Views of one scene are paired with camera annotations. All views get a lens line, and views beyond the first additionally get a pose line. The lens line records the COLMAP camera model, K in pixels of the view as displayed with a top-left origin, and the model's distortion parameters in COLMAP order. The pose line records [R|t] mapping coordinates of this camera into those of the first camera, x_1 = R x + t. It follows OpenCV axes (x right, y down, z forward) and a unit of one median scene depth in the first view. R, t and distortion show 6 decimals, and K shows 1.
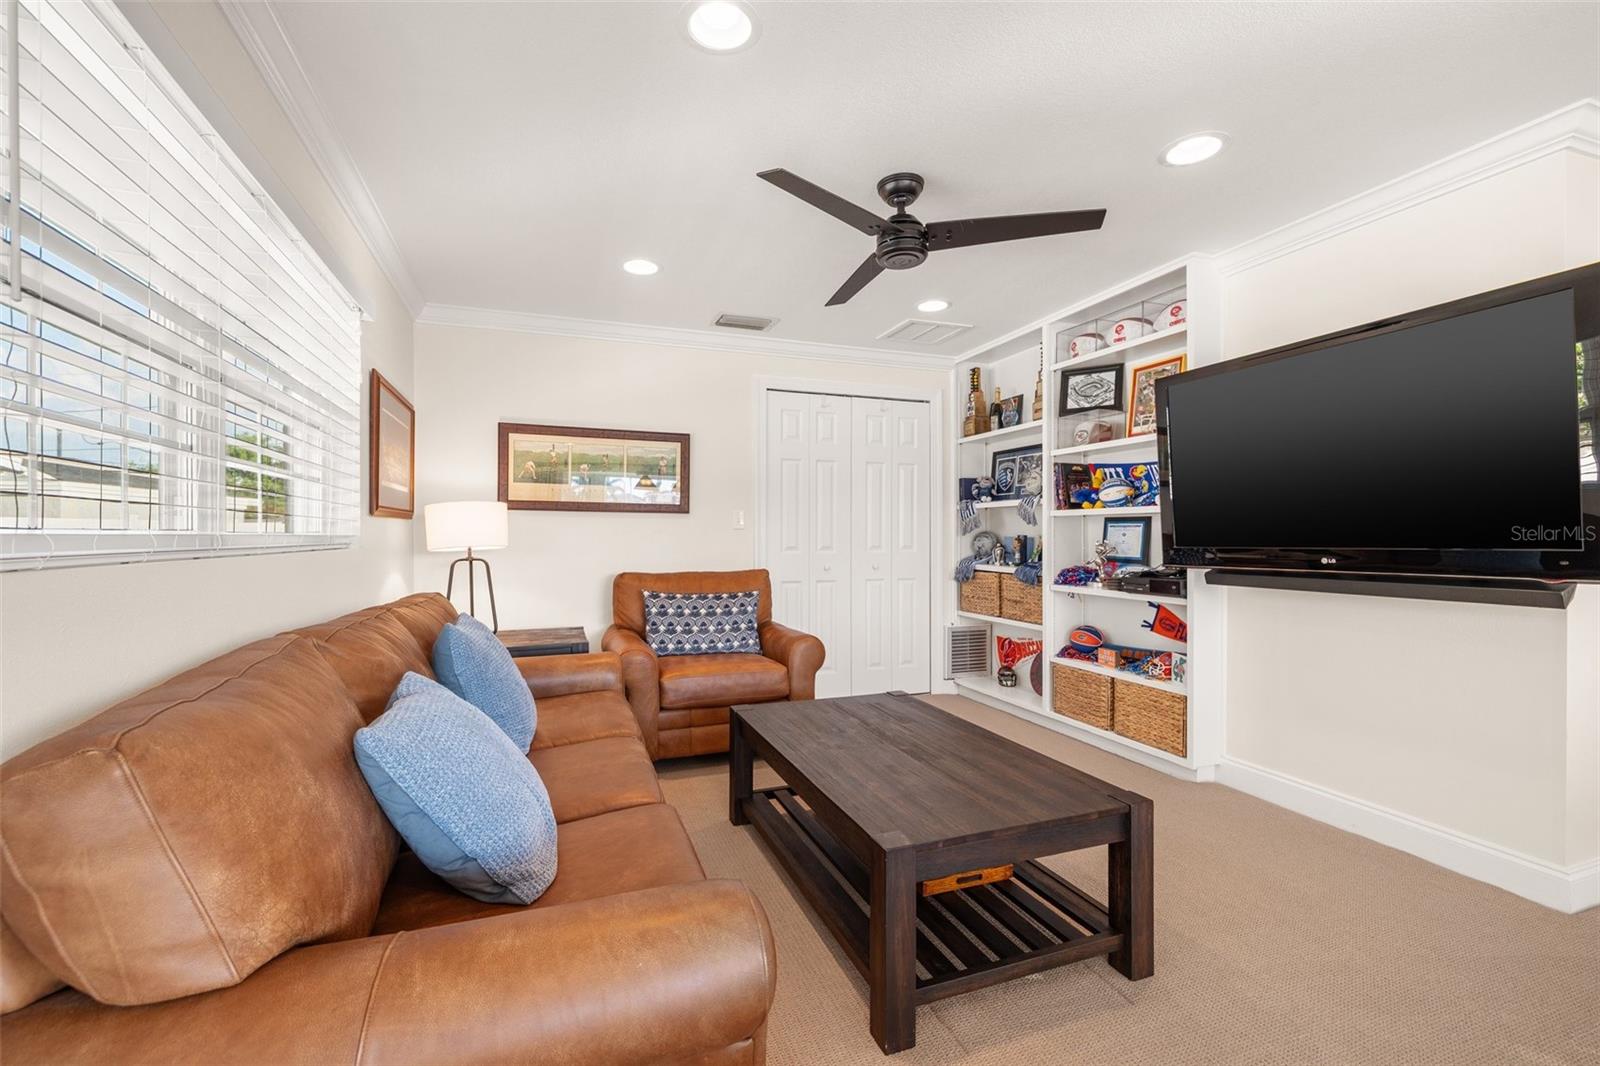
lens RADIAL K [[673.7, 0, 793.6], [0, 673.7, 536.0], [0, 0, 1]] dist [0.004115, -0.000577]
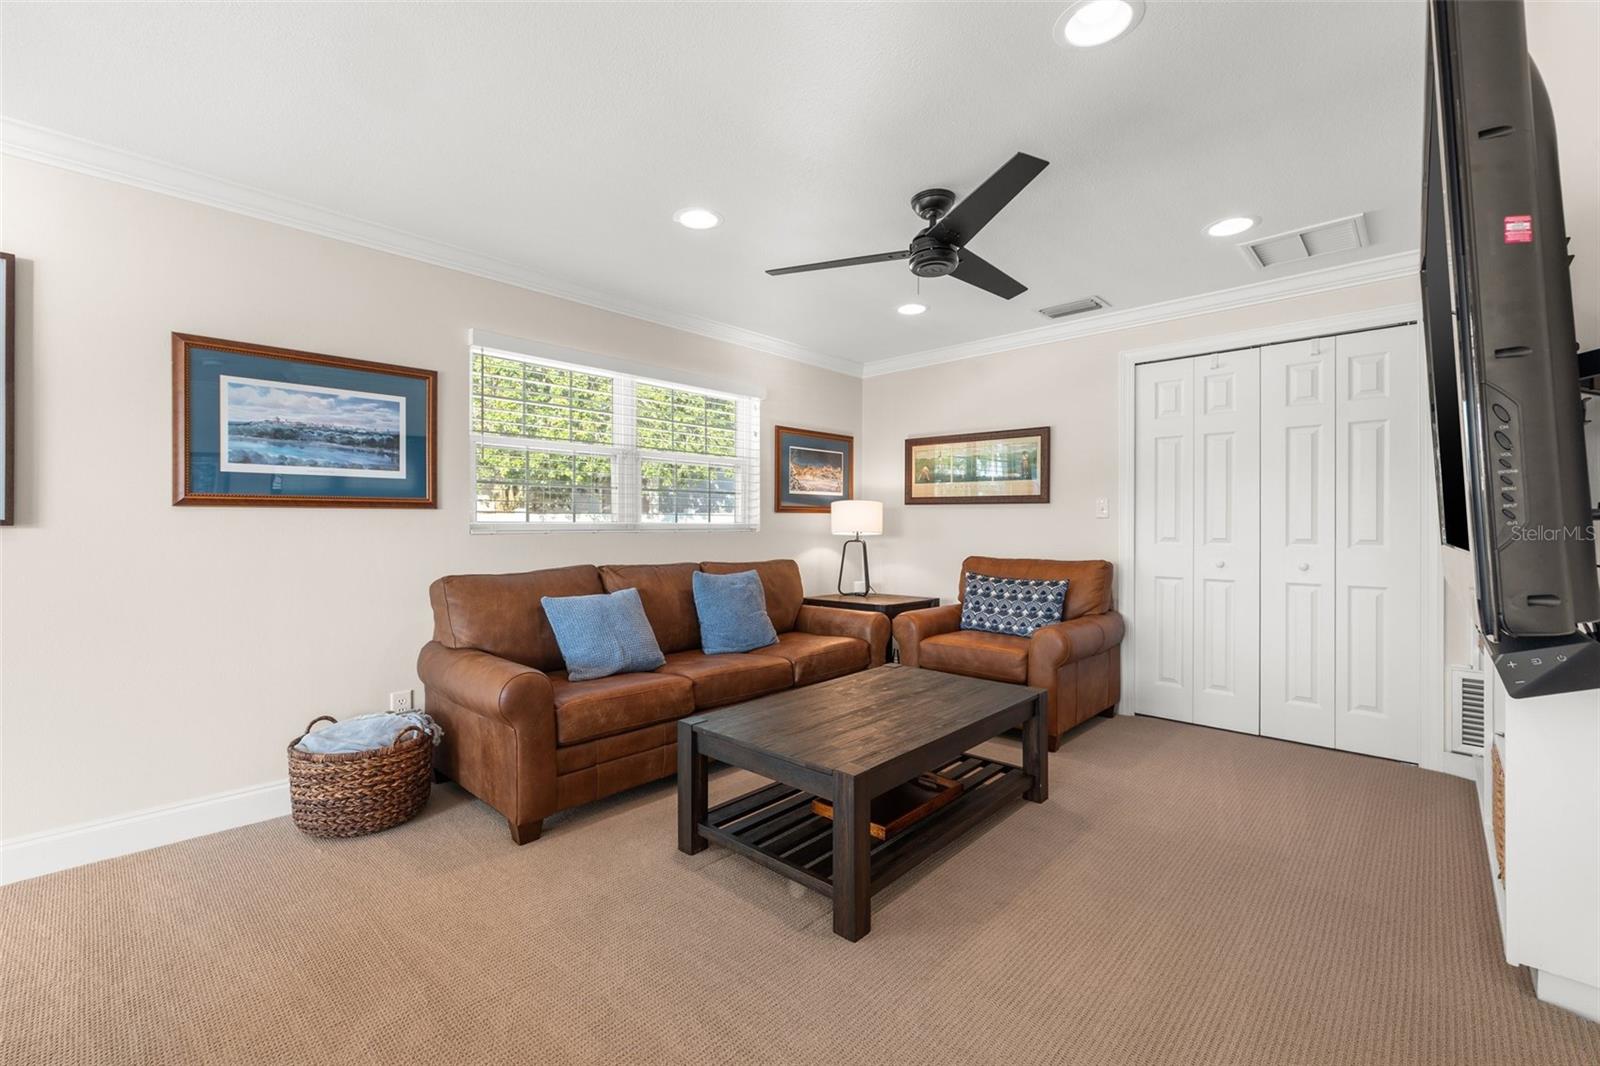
lens RADIAL K [[673.7, 0, 793.2], [0, 673.7, 525.1], [0, 0, 1]] dist [0.004115, -0.000577]
pose [[0.447596, 0.002048, -0.894234, 0.651759], [-0.001020, 0.999998, 0.001780, -0.001266], [0.894236, 0.000115, 0.447597, 0.202481]]
